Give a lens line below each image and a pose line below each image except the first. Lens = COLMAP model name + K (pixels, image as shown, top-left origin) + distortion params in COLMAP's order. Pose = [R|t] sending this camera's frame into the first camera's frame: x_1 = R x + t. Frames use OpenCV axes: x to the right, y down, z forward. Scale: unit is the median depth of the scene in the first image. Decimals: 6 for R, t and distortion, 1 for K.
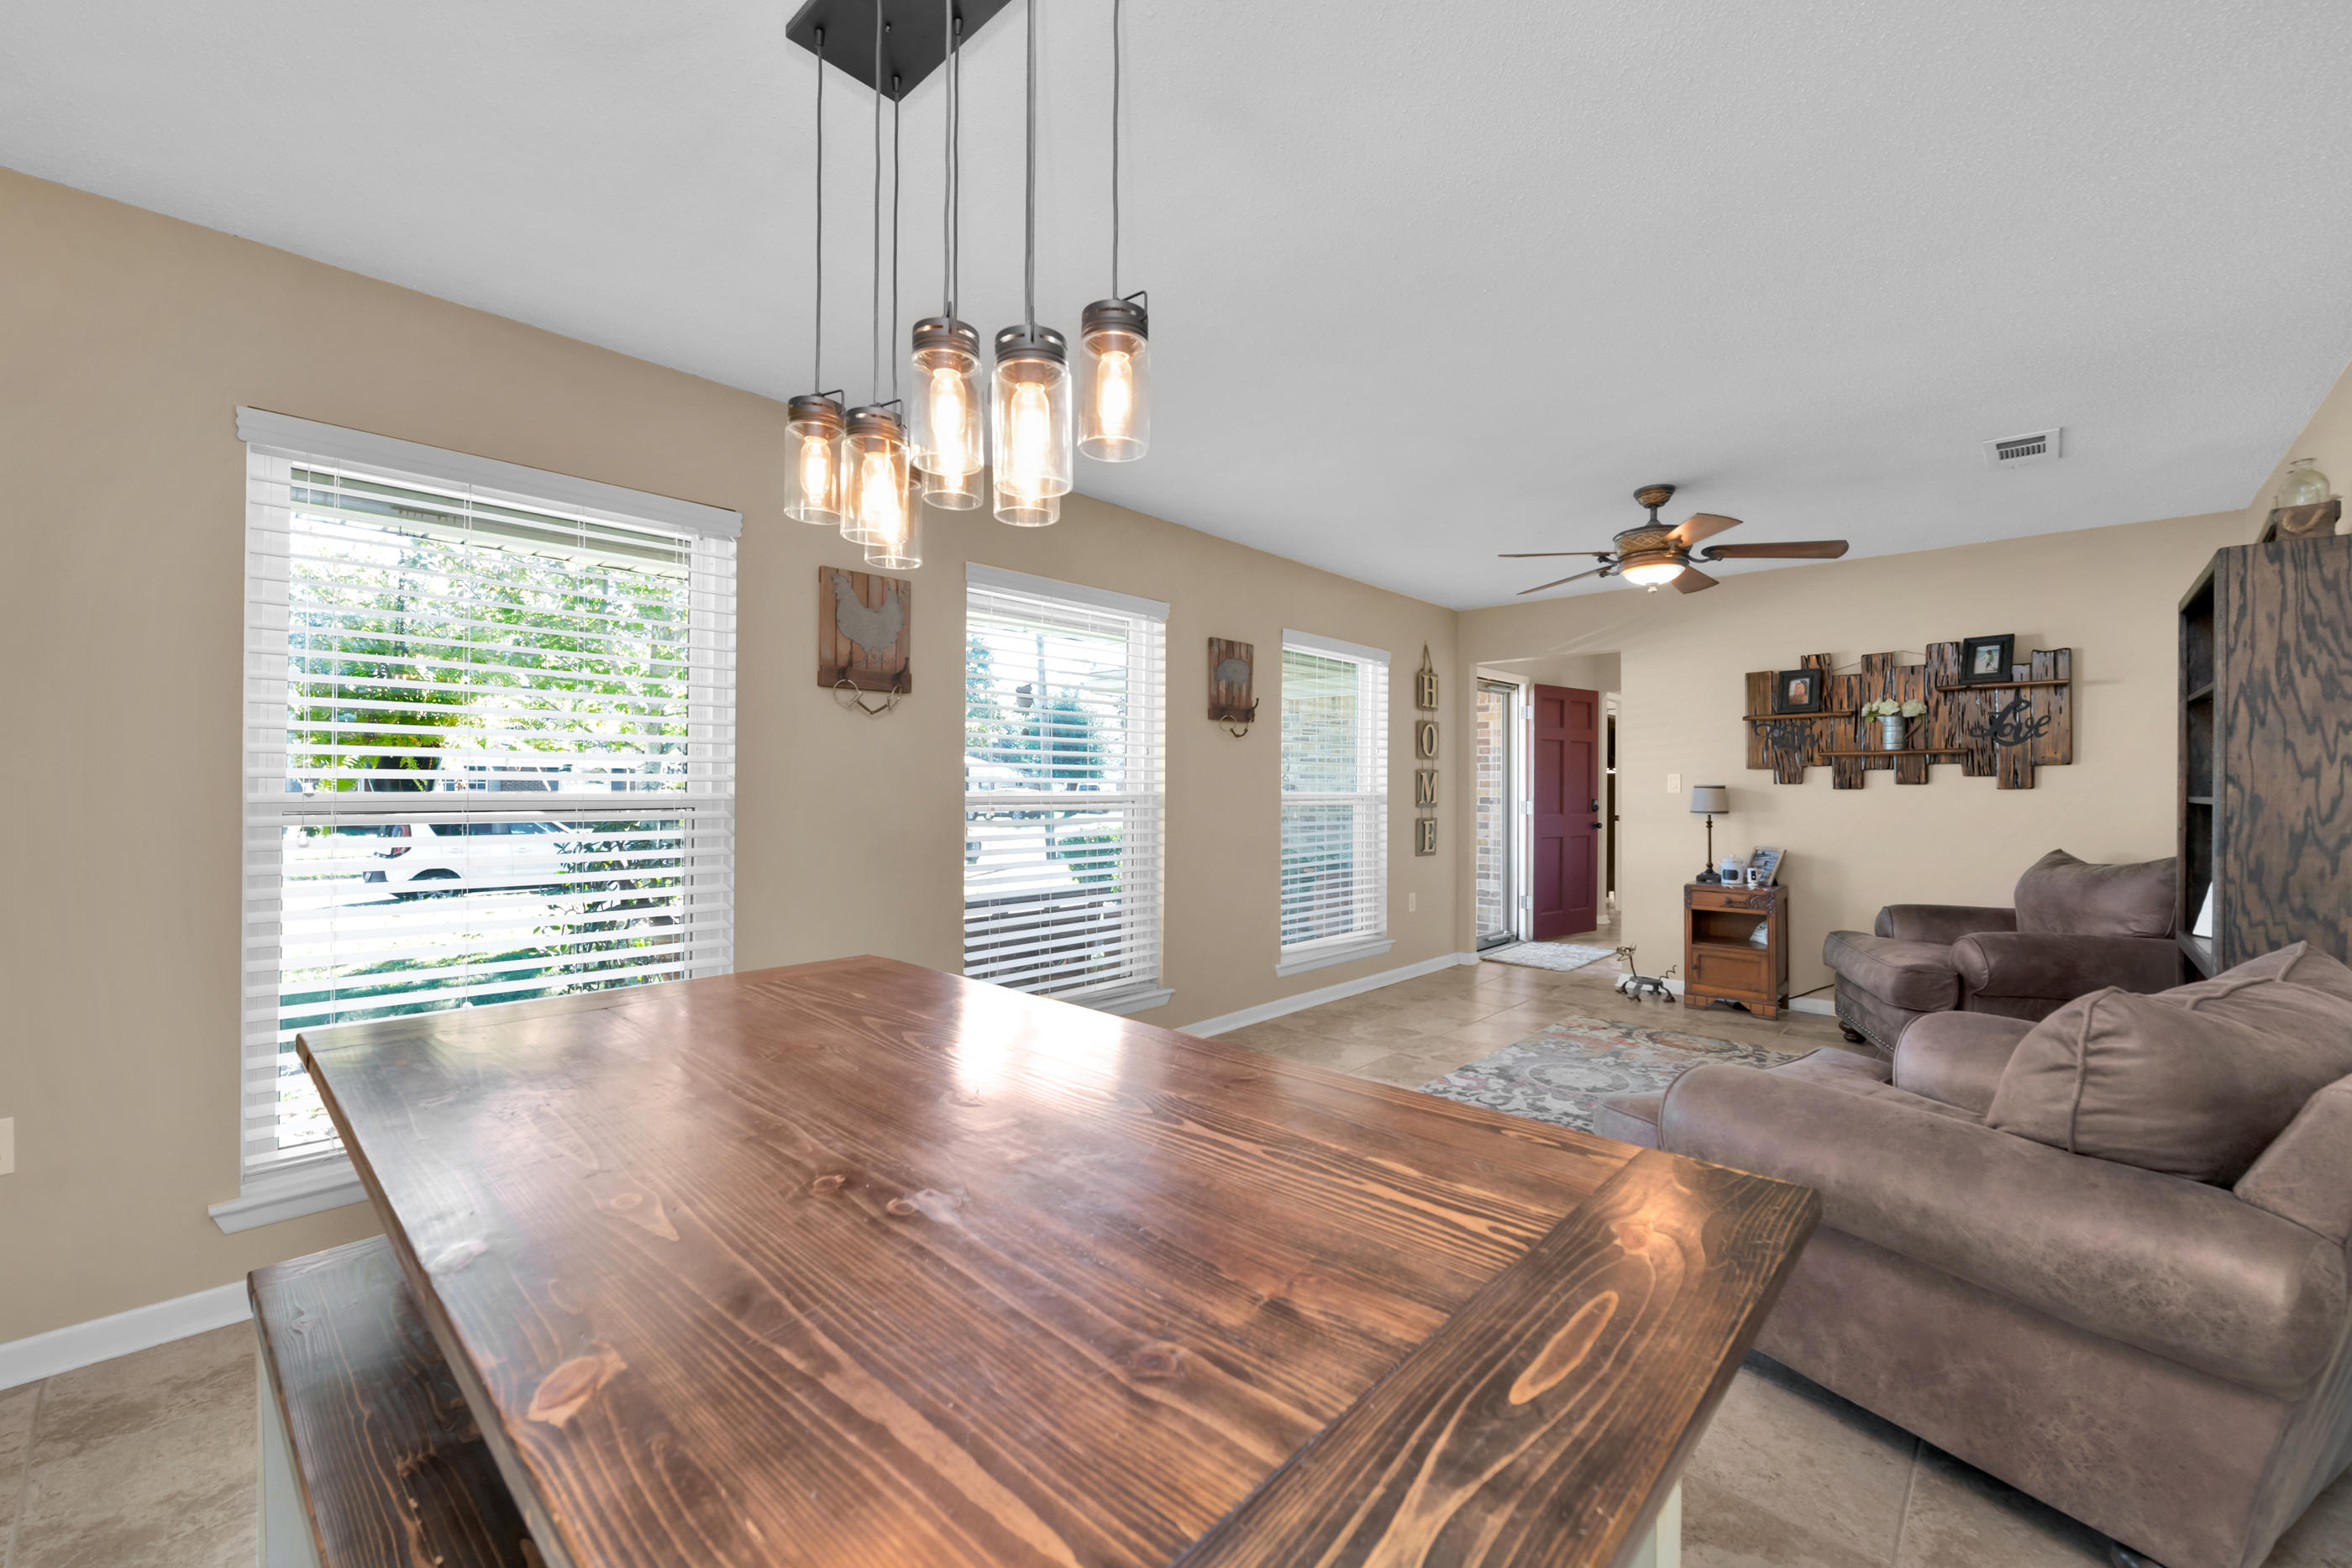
lens RADIAL K [[946.7, 0, 1176.0], [0, 946.7, 784.0], [0, 0, 1]] dist [-0.000432, -0.000116]
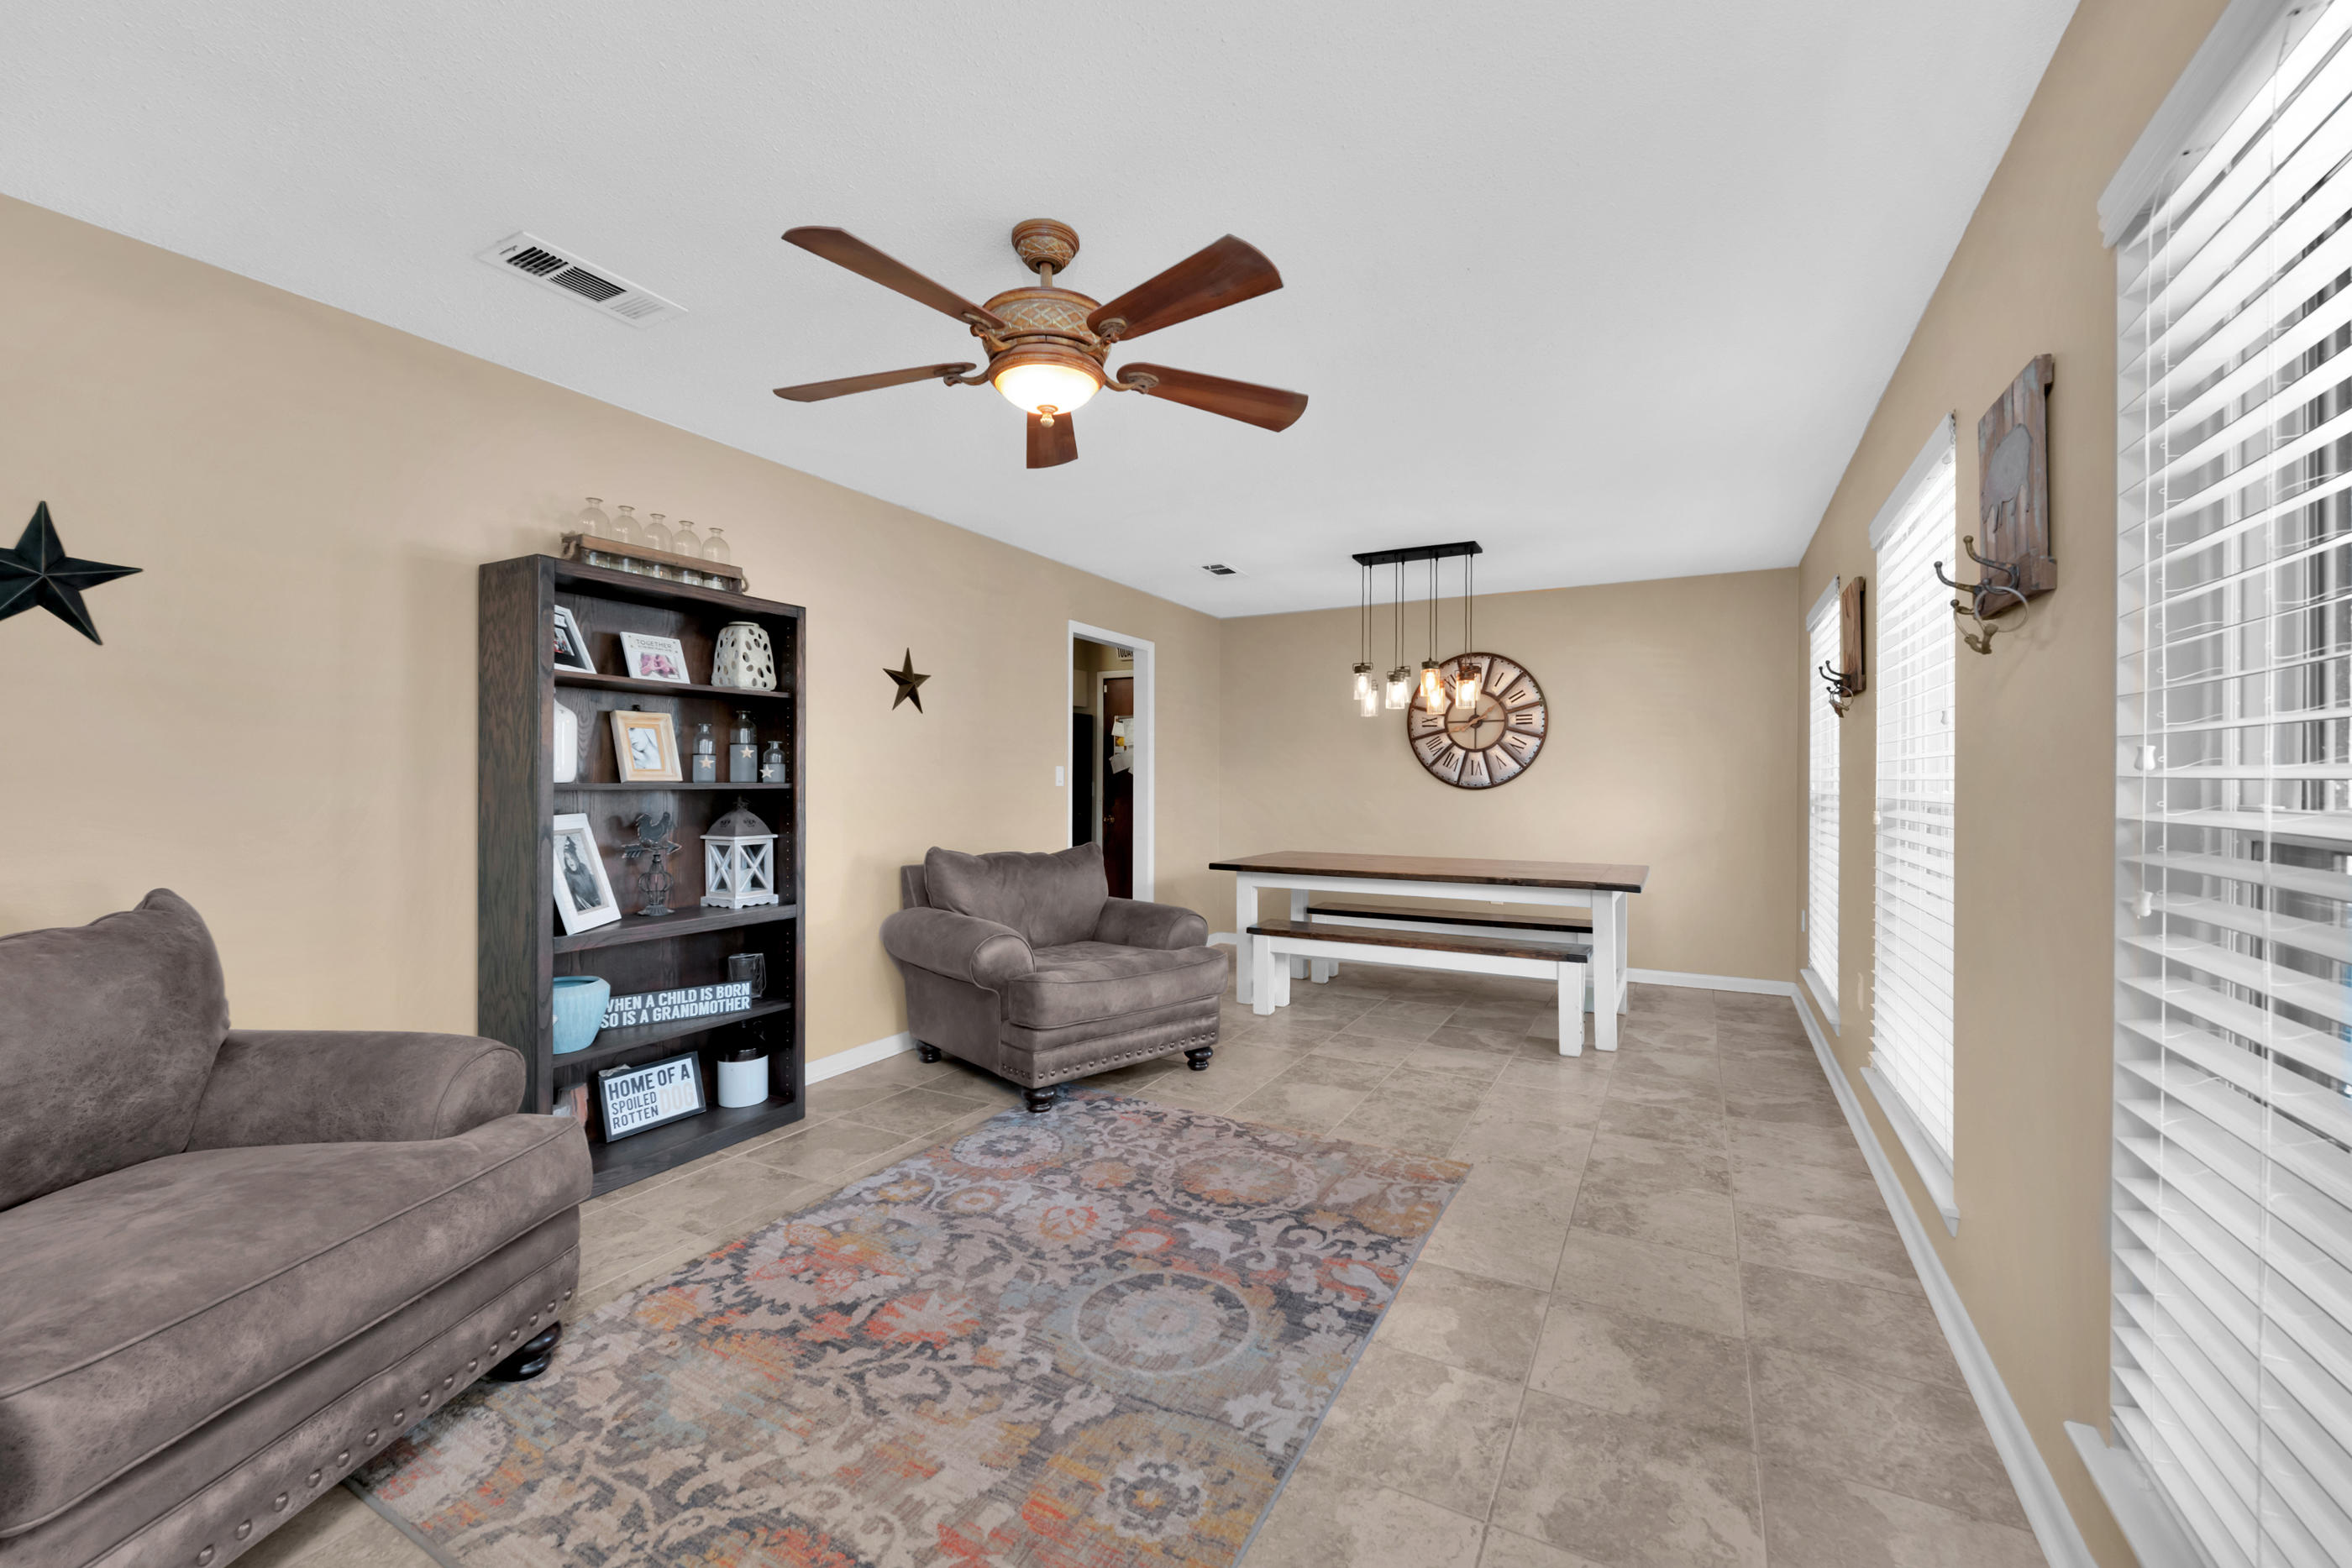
lens RADIAL K [[946.7, 0, 1176.0], [0, 946.7, 784.0], [0, 0, 1]] dist [-0.000432, -0.000116]
pose [[-0.968301, -0.001266, -0.249781, 0.576374], [-0.001458, 0.999999, 0.000585, 0.004944], [0.249780, 0.000930, -0.968302, 1.587847]]
